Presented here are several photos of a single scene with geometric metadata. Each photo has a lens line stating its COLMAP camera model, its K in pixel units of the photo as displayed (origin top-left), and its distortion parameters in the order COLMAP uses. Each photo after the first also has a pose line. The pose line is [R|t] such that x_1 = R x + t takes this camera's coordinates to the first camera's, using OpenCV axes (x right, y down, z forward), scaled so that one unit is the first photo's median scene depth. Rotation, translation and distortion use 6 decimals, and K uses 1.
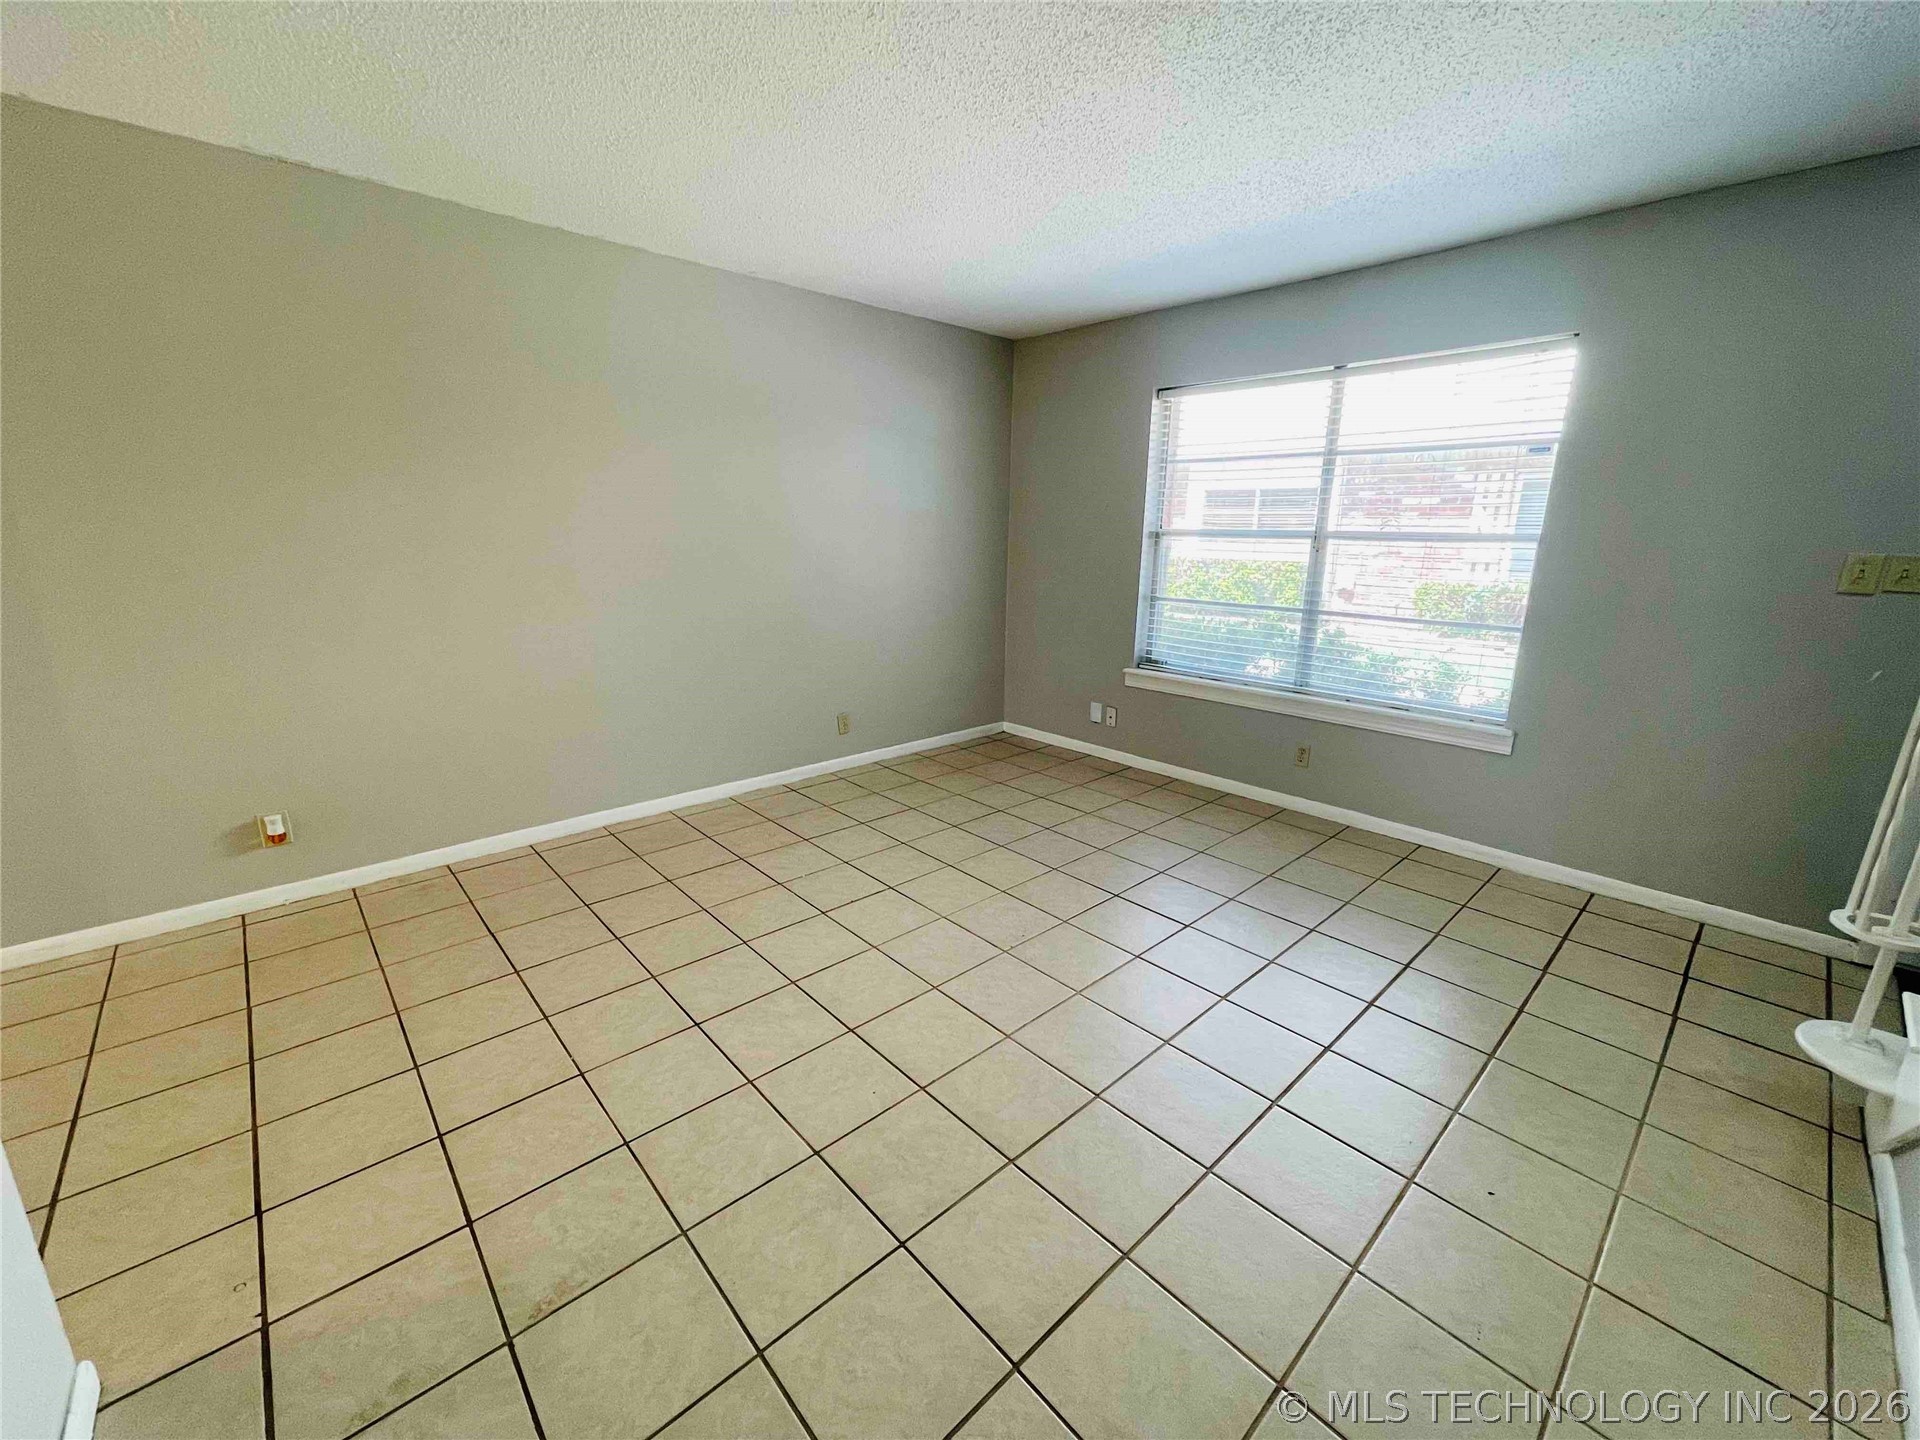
lens RADIAL K [[775.2, 0, 961.2], [0, 775.2, 723.5], [0, 0, 1]] dist [-0.001576, 0.000244]
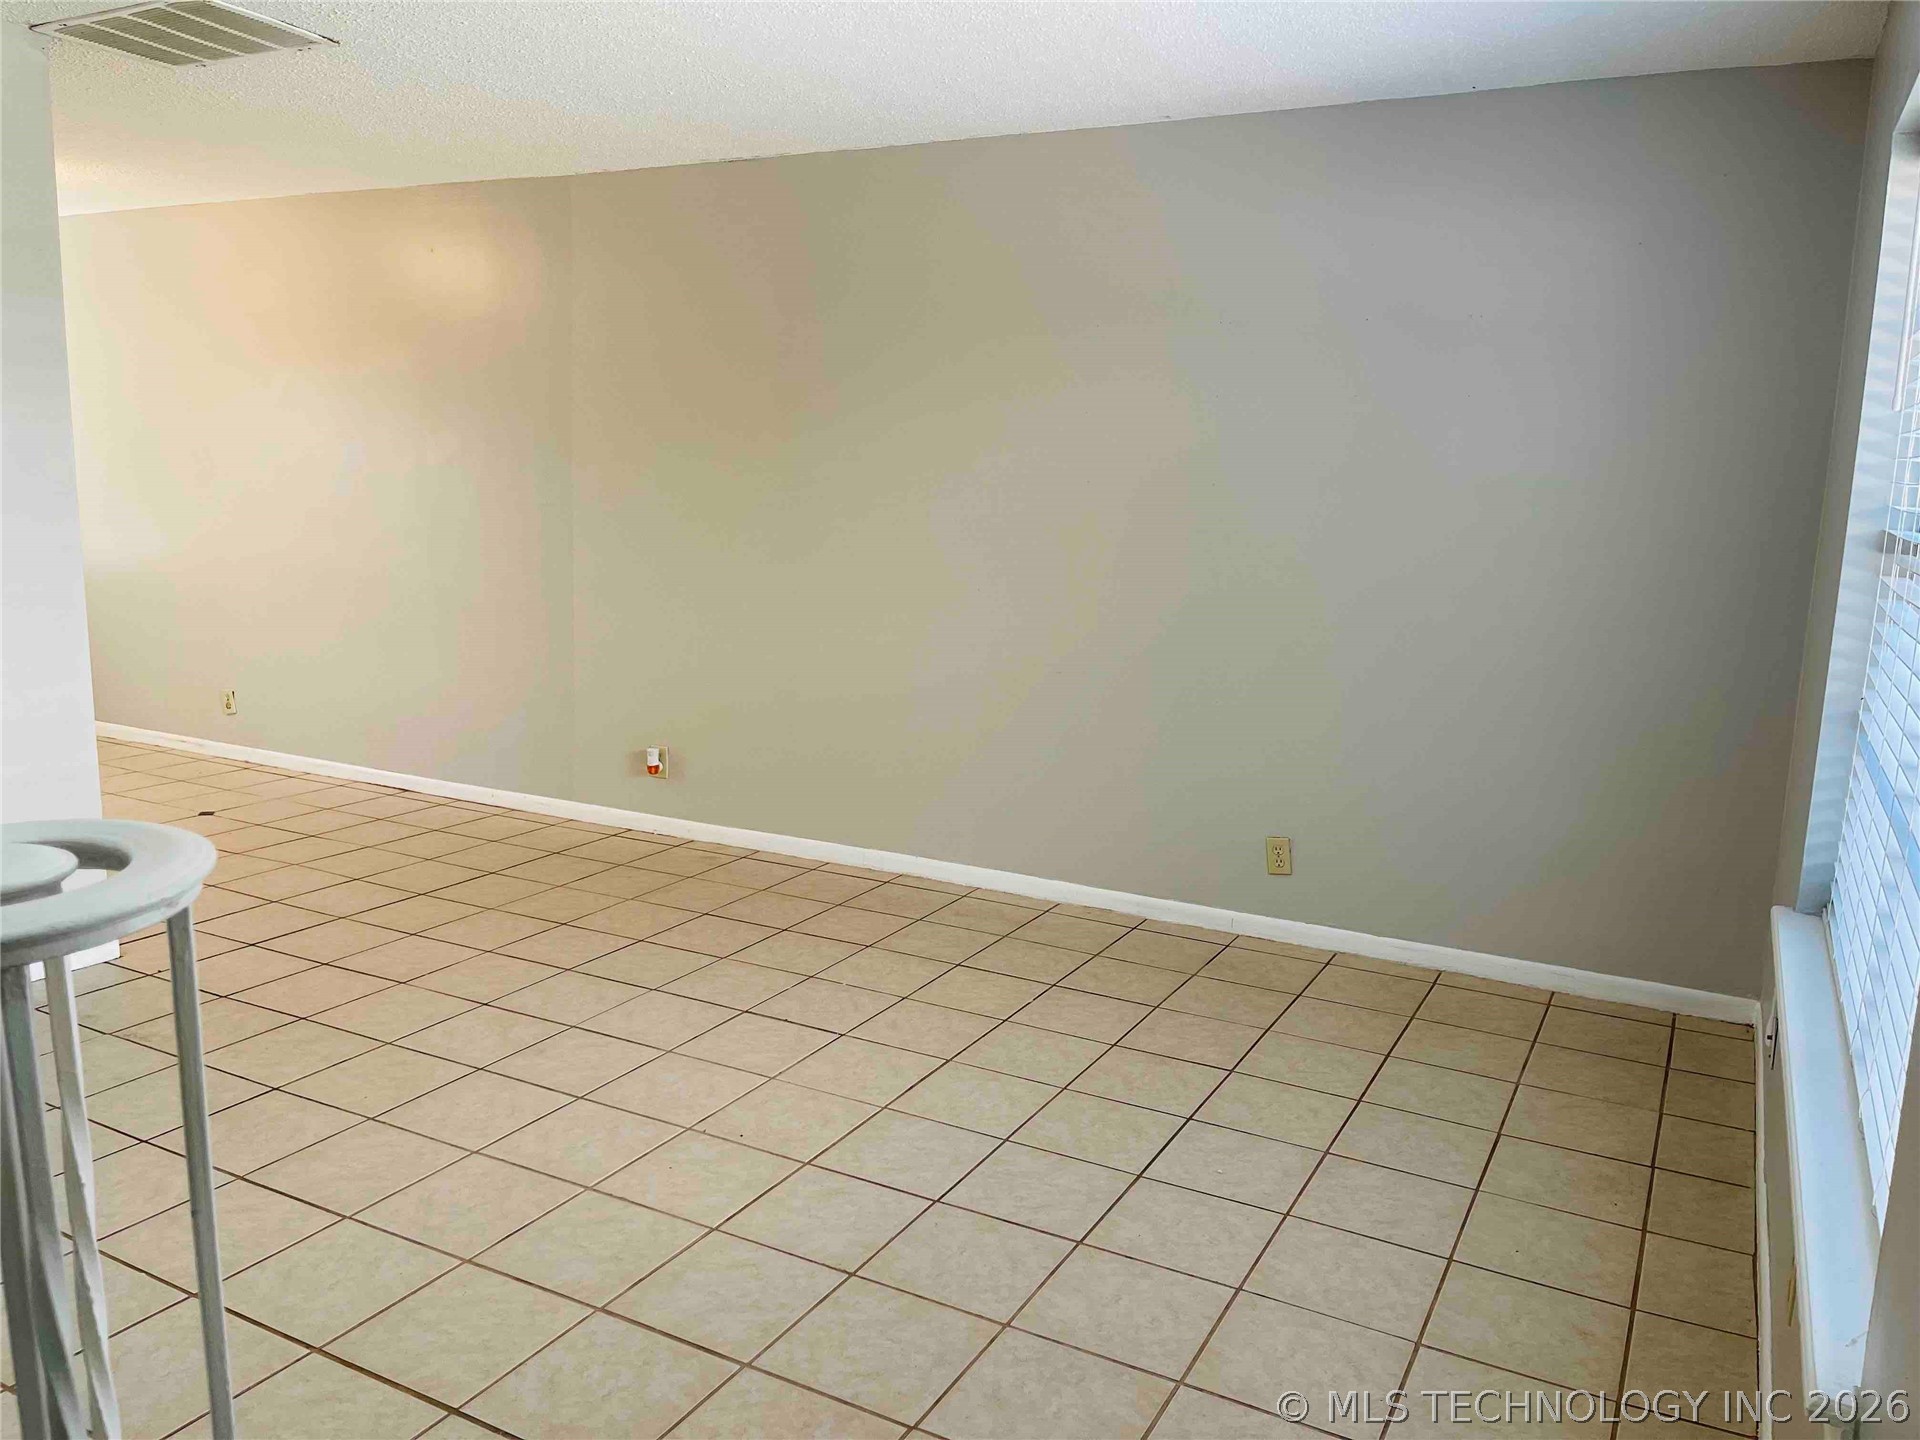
lens RADIAL K [[1430.3, 0, 953.4], [0, 1430.3, 725.5], [0, 0, 1]] dist [0.012608, 0.001085]
pose [[0.330067, 0.163015, -0.929775, 0.831231], [-0.255141, 0.963721, 0.078392, -0.131040], [0.908823, 0.211349, 0.359685, 0.473335]]
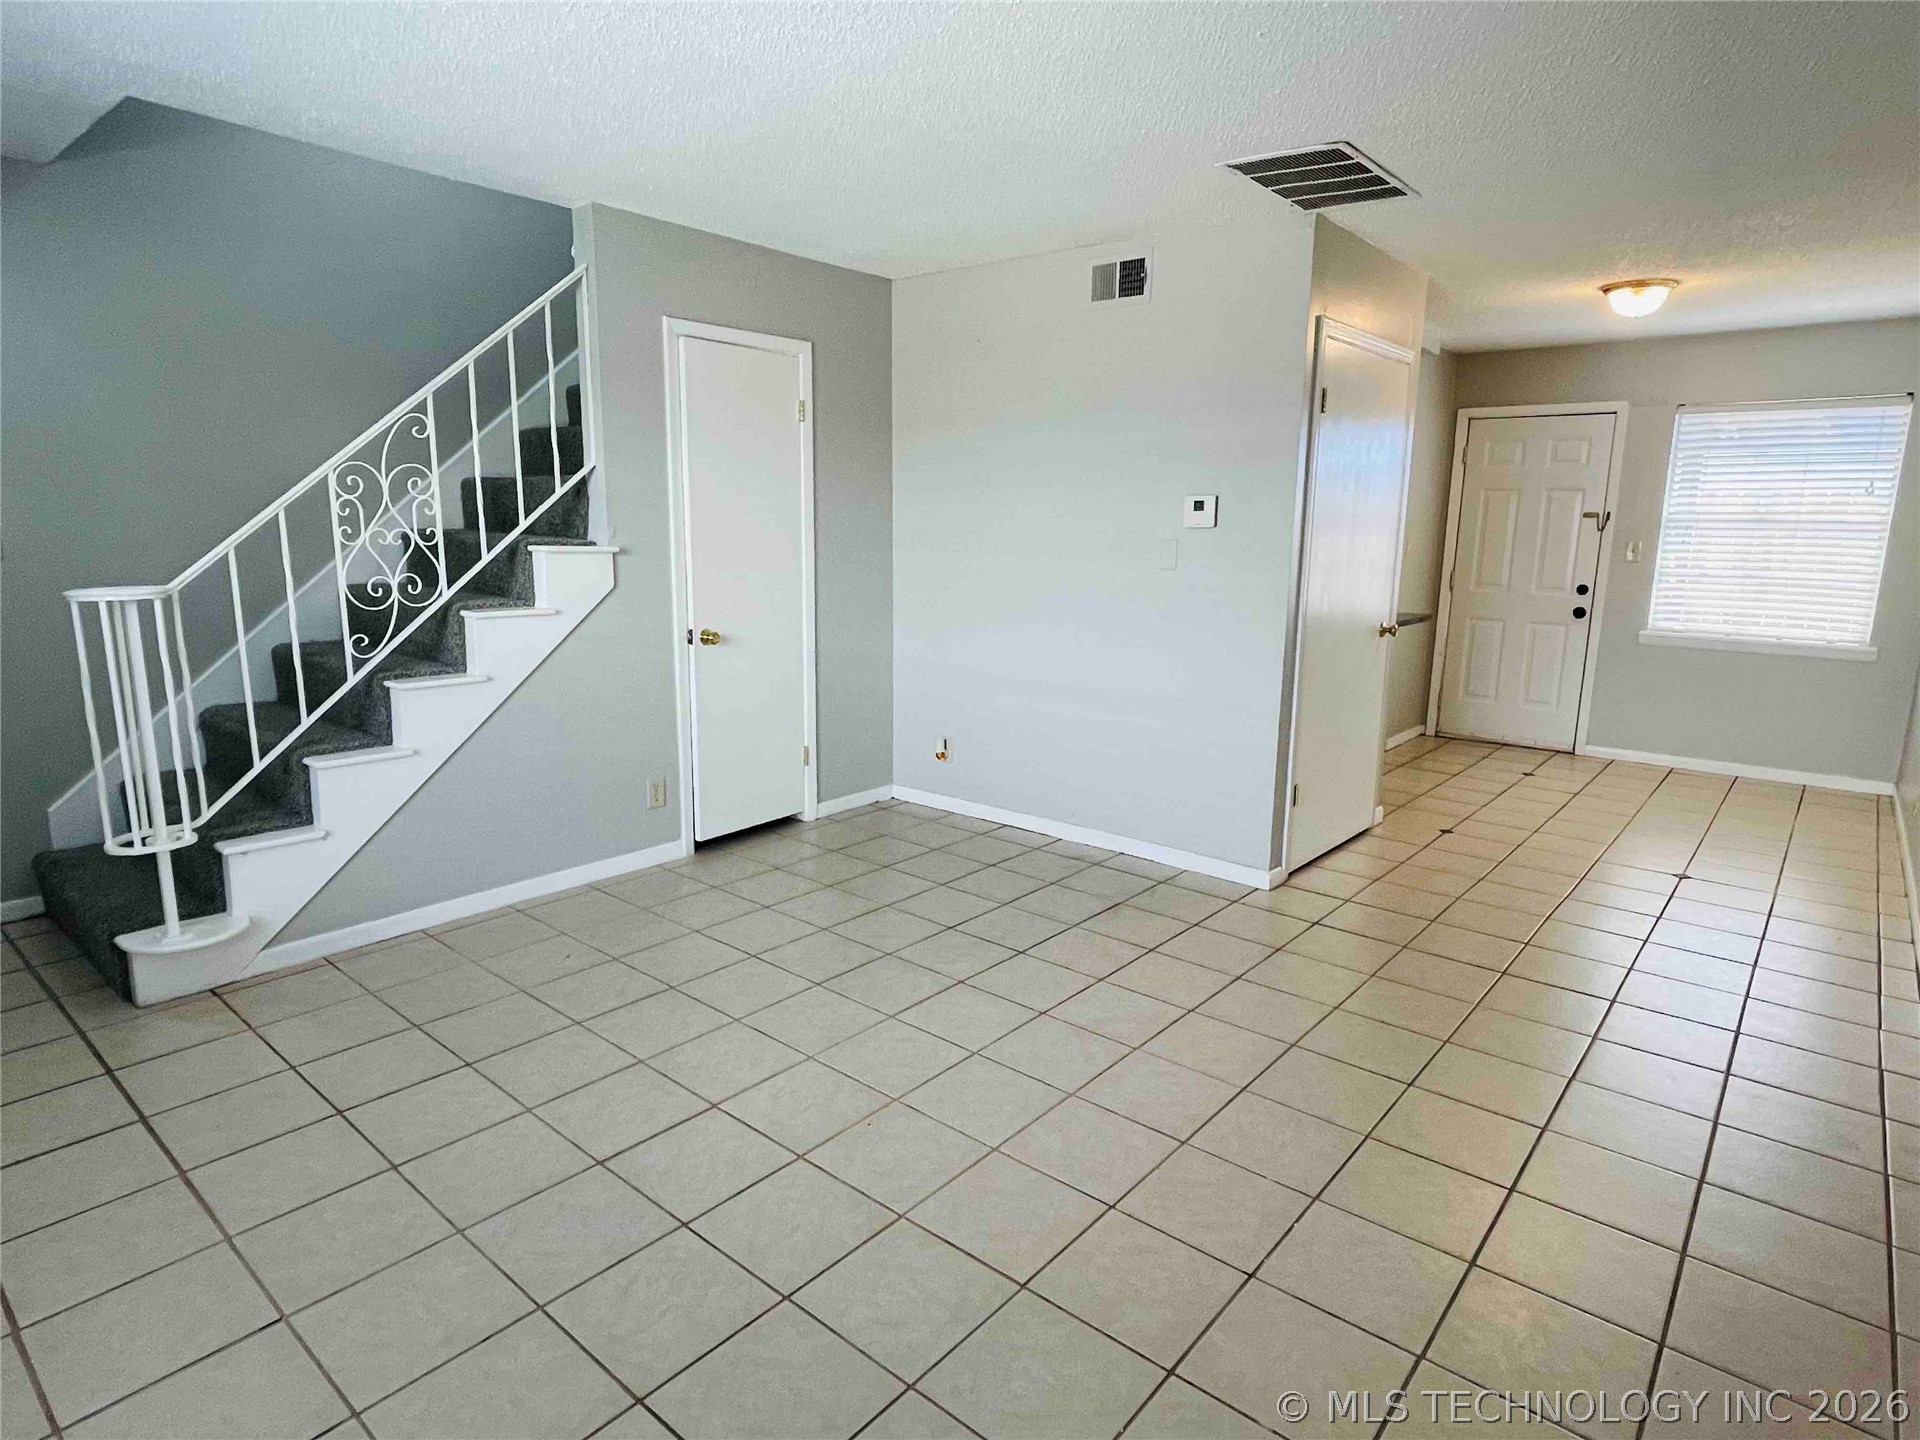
lens RADIAL K [[1052.5, 0, 949.5], [0, 1052.5, 724.0], [0, 0, 1]] dist [-0.016074, -0.000530]
pose [[-0.991915, -0.003966, -0.126845, 0.094135], [-0.057401, 0.905448, 0.420558, -0.306372], [0.113184, 0.424438, -0.898355, 1.194203]]
